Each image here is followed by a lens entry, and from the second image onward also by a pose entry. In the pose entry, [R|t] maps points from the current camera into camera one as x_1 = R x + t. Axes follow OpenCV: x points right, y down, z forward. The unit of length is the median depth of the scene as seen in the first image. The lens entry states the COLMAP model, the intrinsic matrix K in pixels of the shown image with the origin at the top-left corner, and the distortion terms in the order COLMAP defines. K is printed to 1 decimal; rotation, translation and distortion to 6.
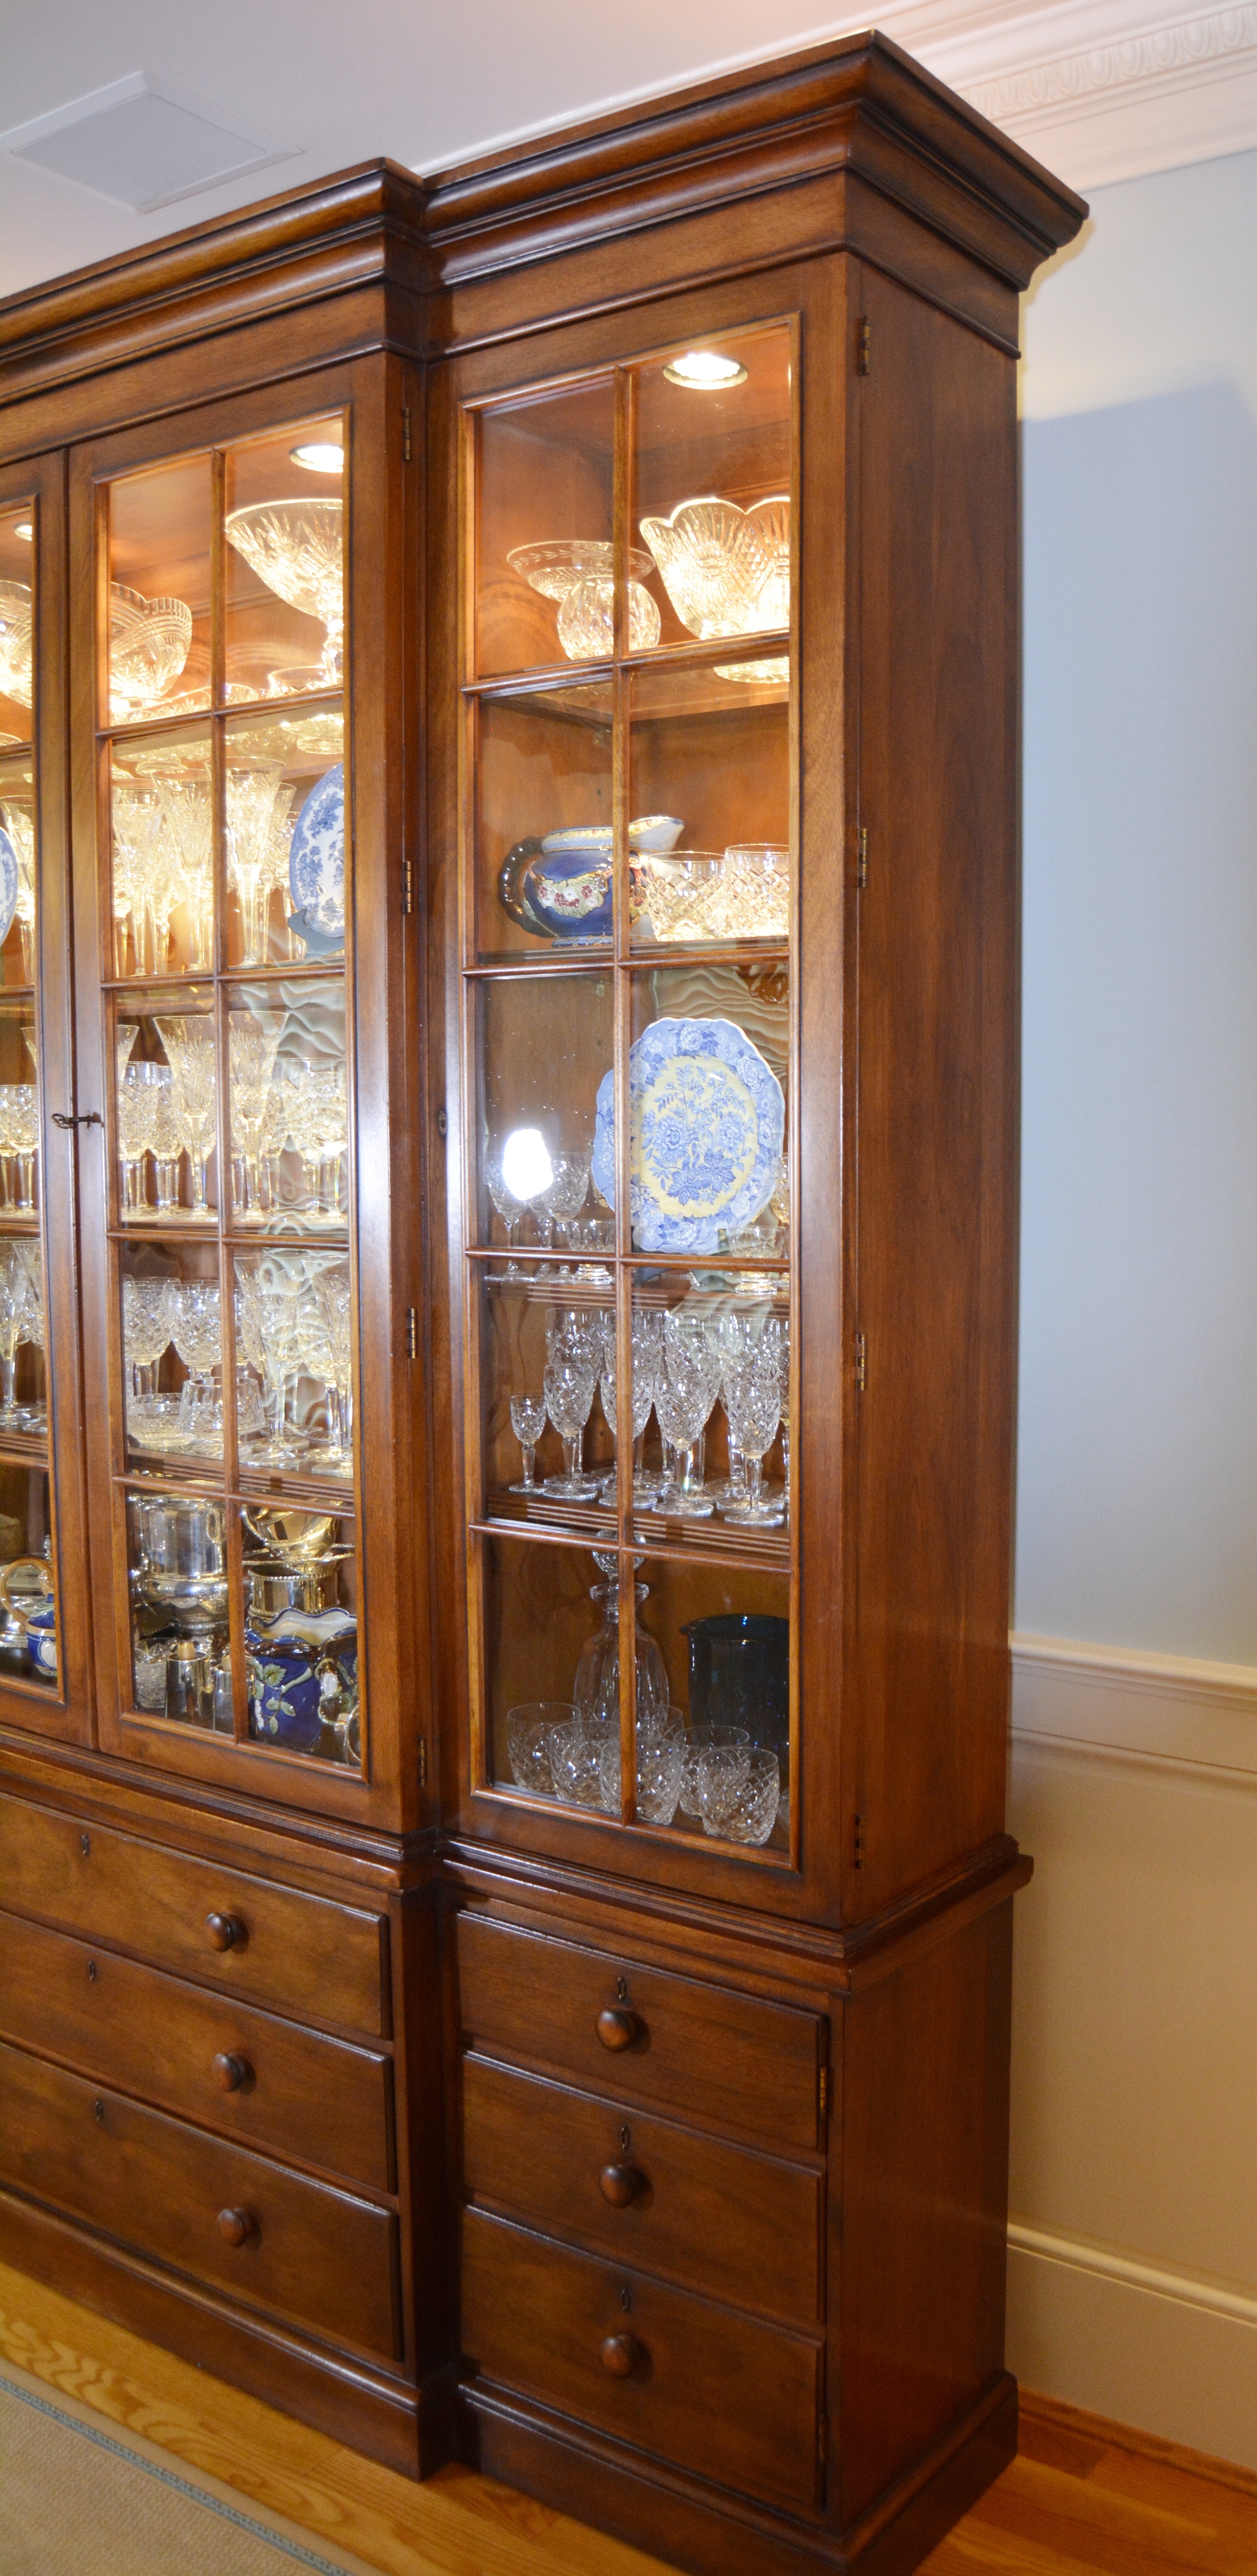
lens RADIAL K [[2038.0, 0, 840.0], [0, 2038.0, 1313.6], [0, 0, 1]] dist [-0.087845, 0.035448]
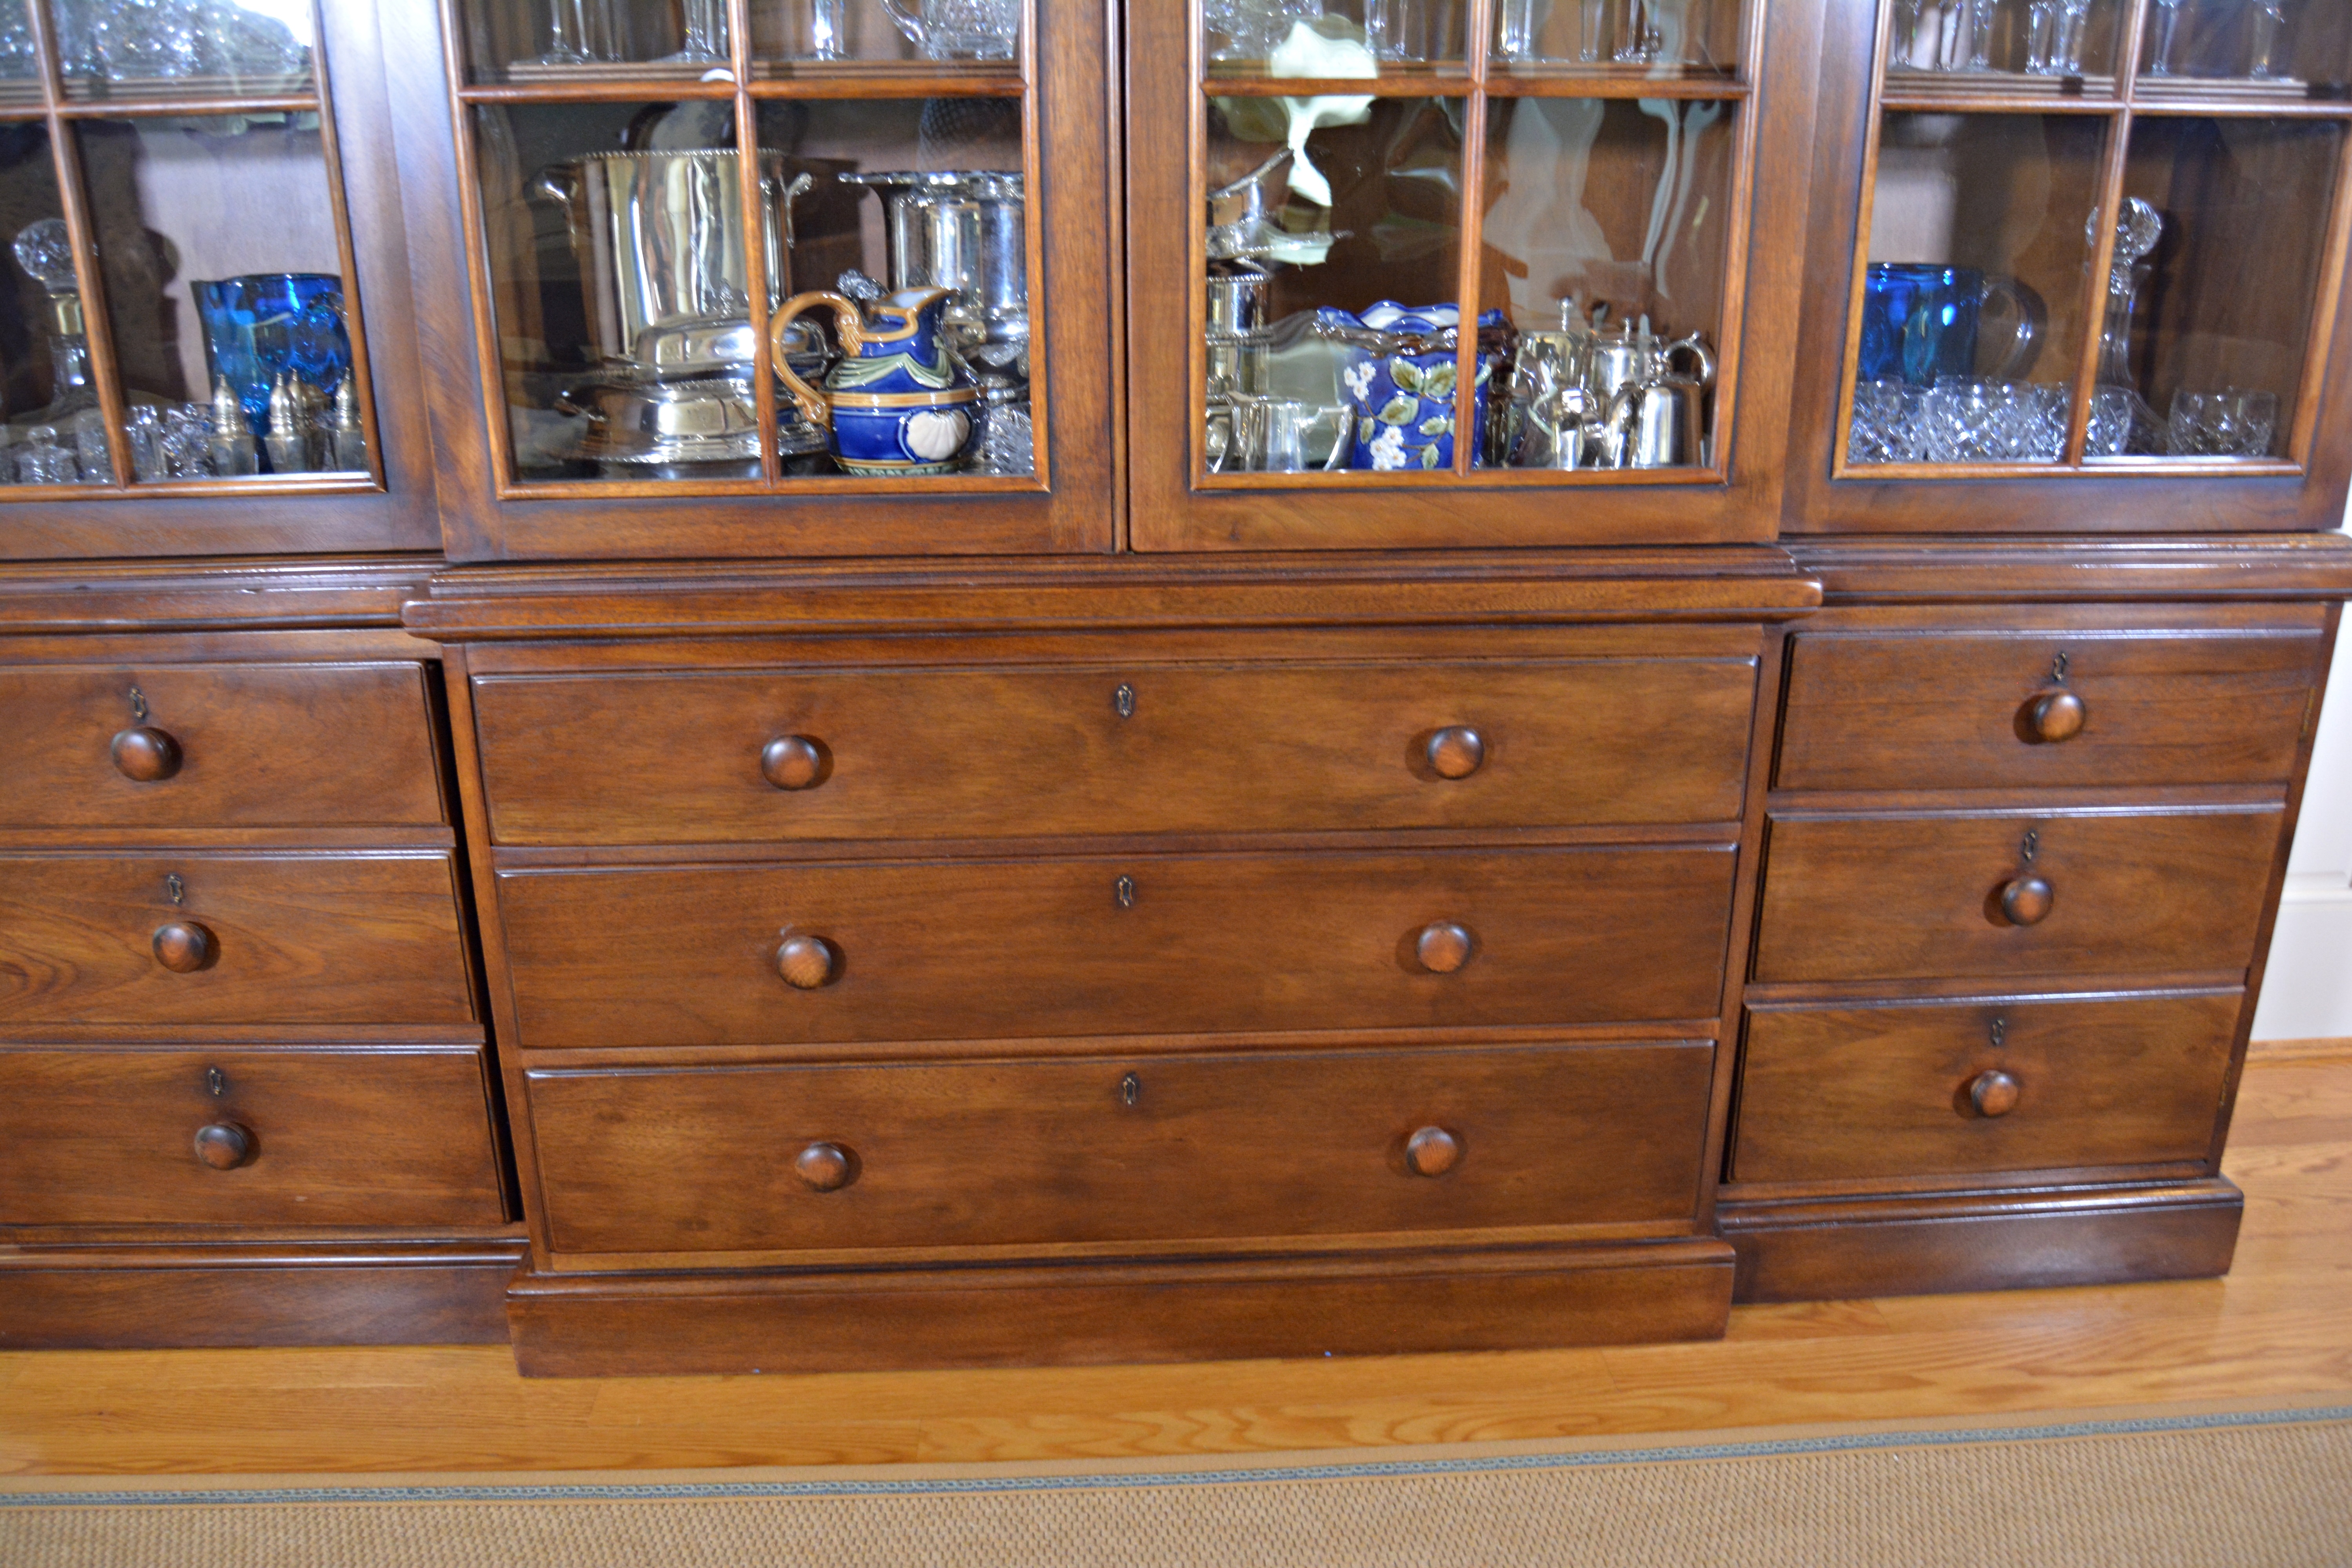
lens RADIAL K [[1844.4, 0, 1173.2], [0, 1844.4, 803.2], [0, 0, 1]] dist [-0.095256, 0.037271]
pose [[0.807281, -0.206531, 0.552849, -0.779794], [0.061976, 0.961255, 0.268603, 0.154852], [-0.586904, -0.182575, 0.788803, 0.577575]]
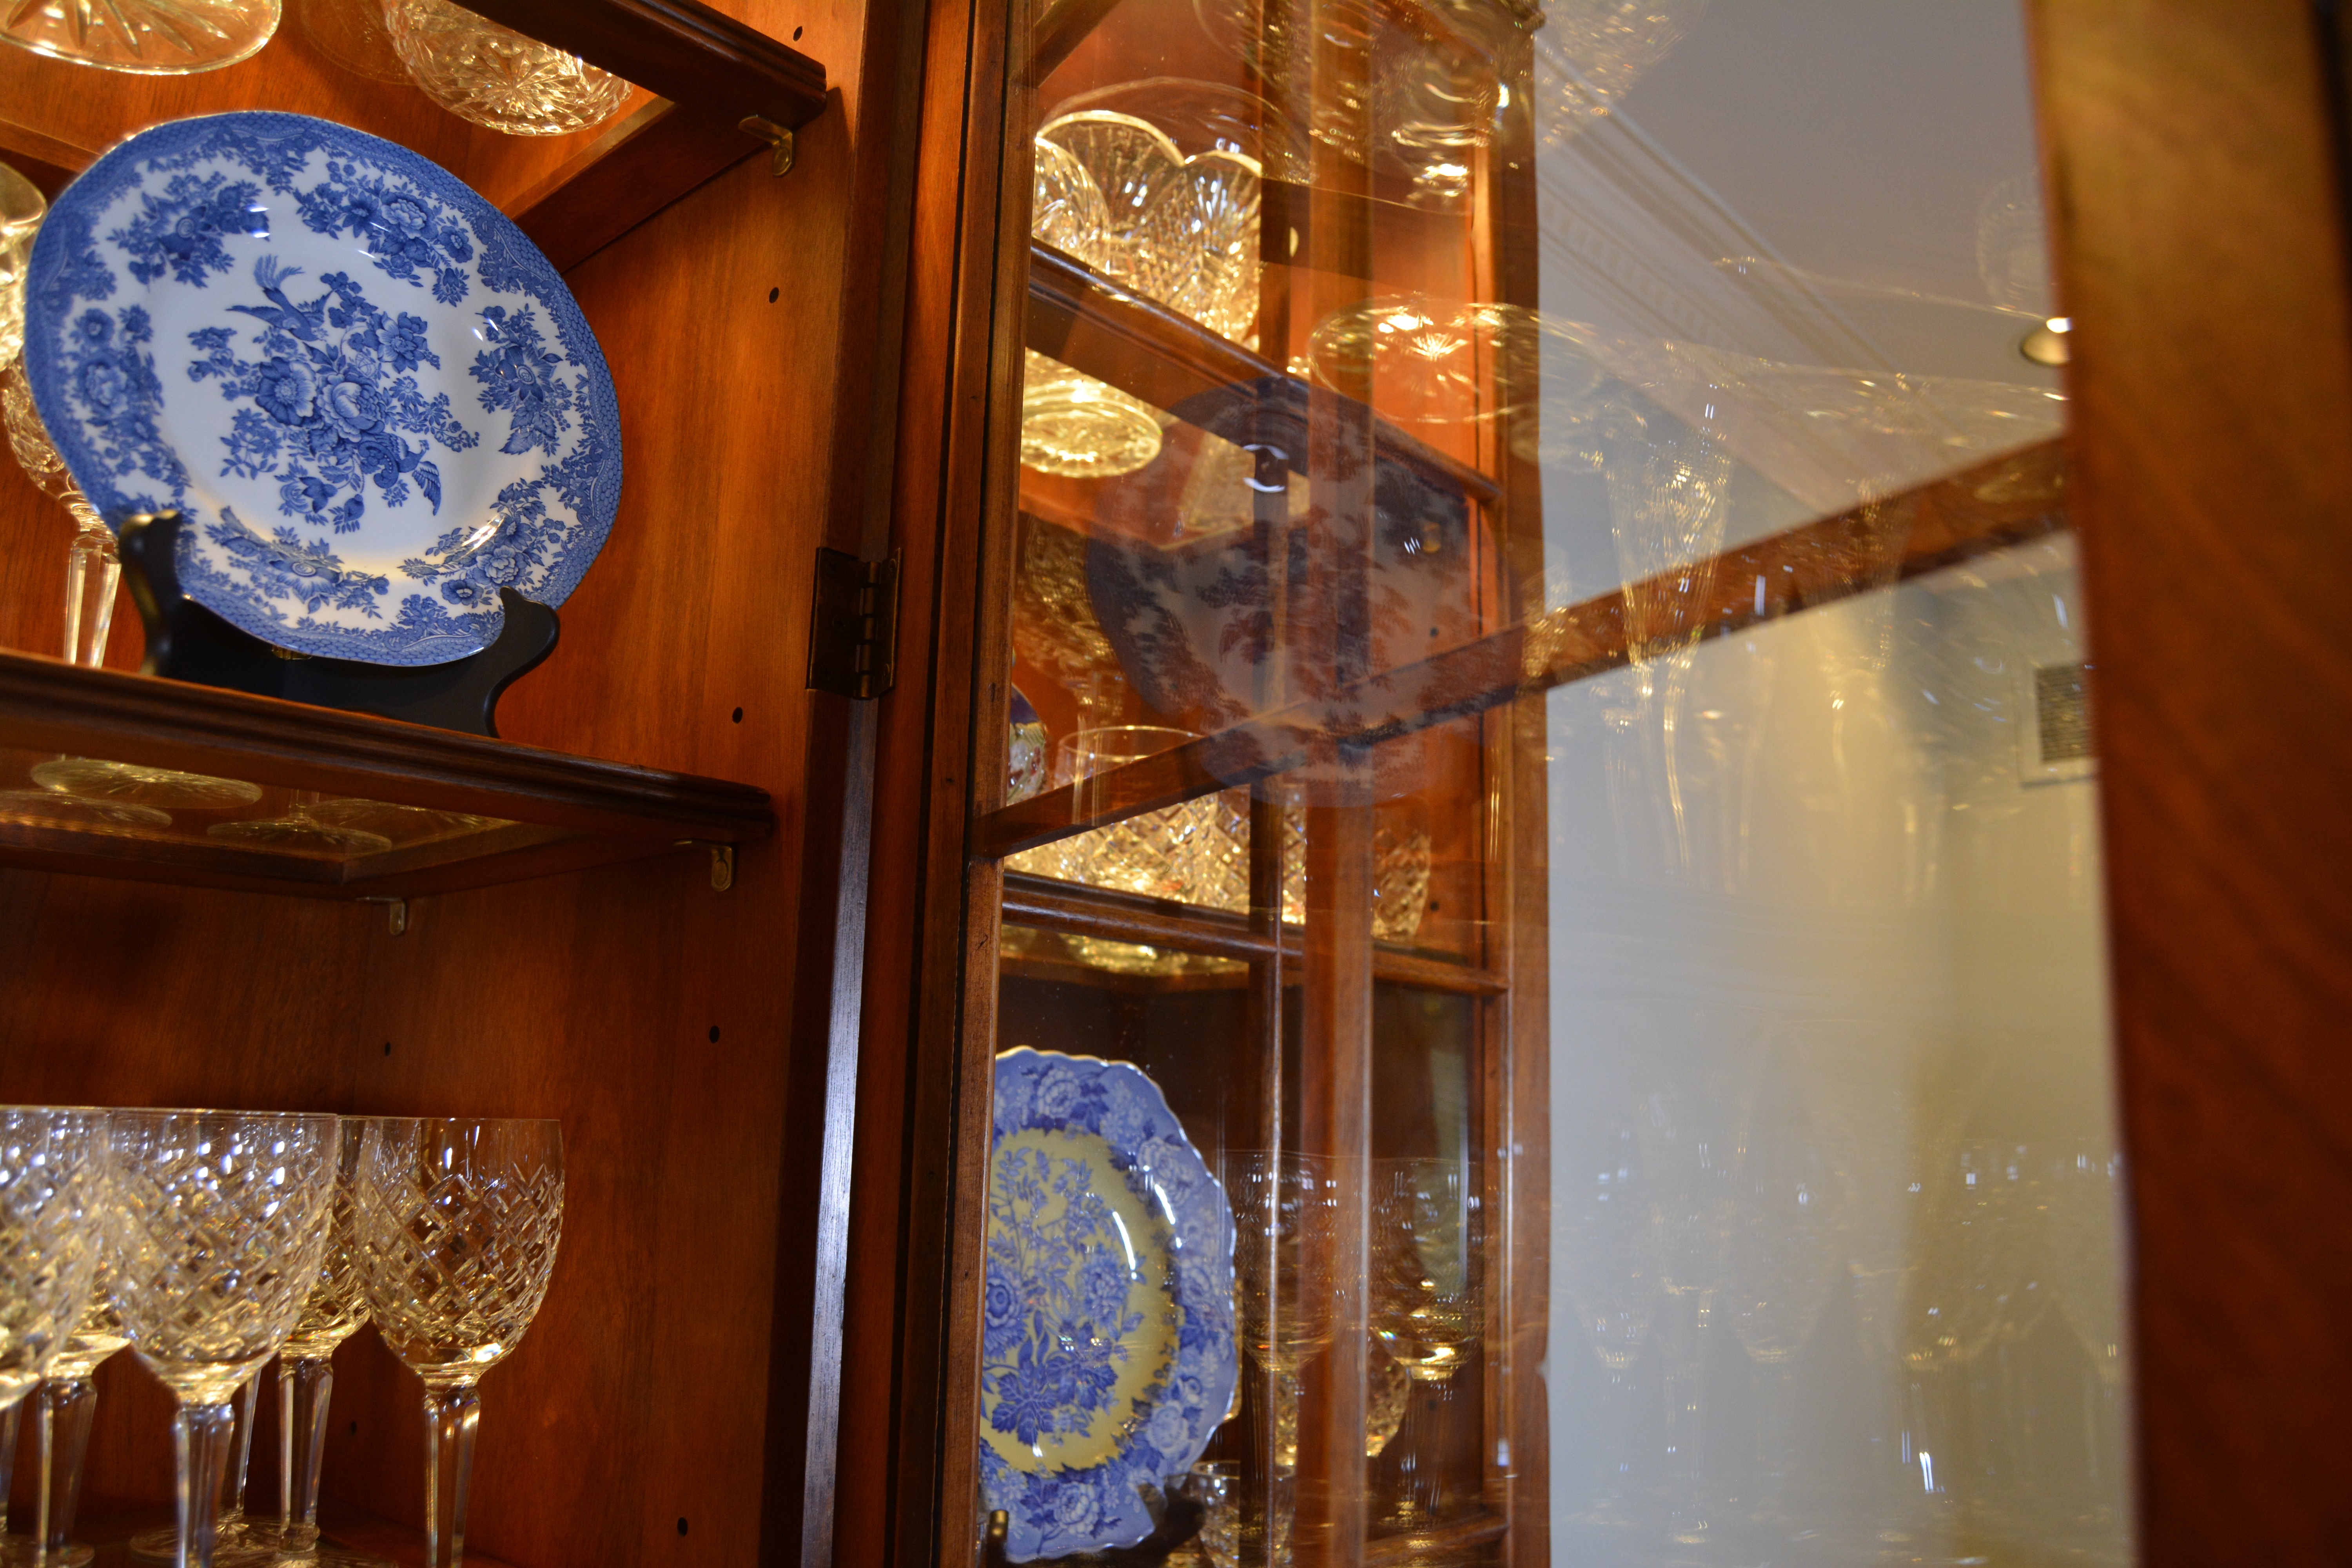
lens RADIAL K [[1844.4, 0, 1173.2], [0, 1844.4, 803.2], [0, 0, 1]] dist [-0.095256, 0.037271]
pose [[0.158389, 0.192679, 0.968394, -0.491129], [0.065731, 0.976542, -0.205051, -0.106301], [-0.985186, 0.096131, 0.142009, 0.864767]]
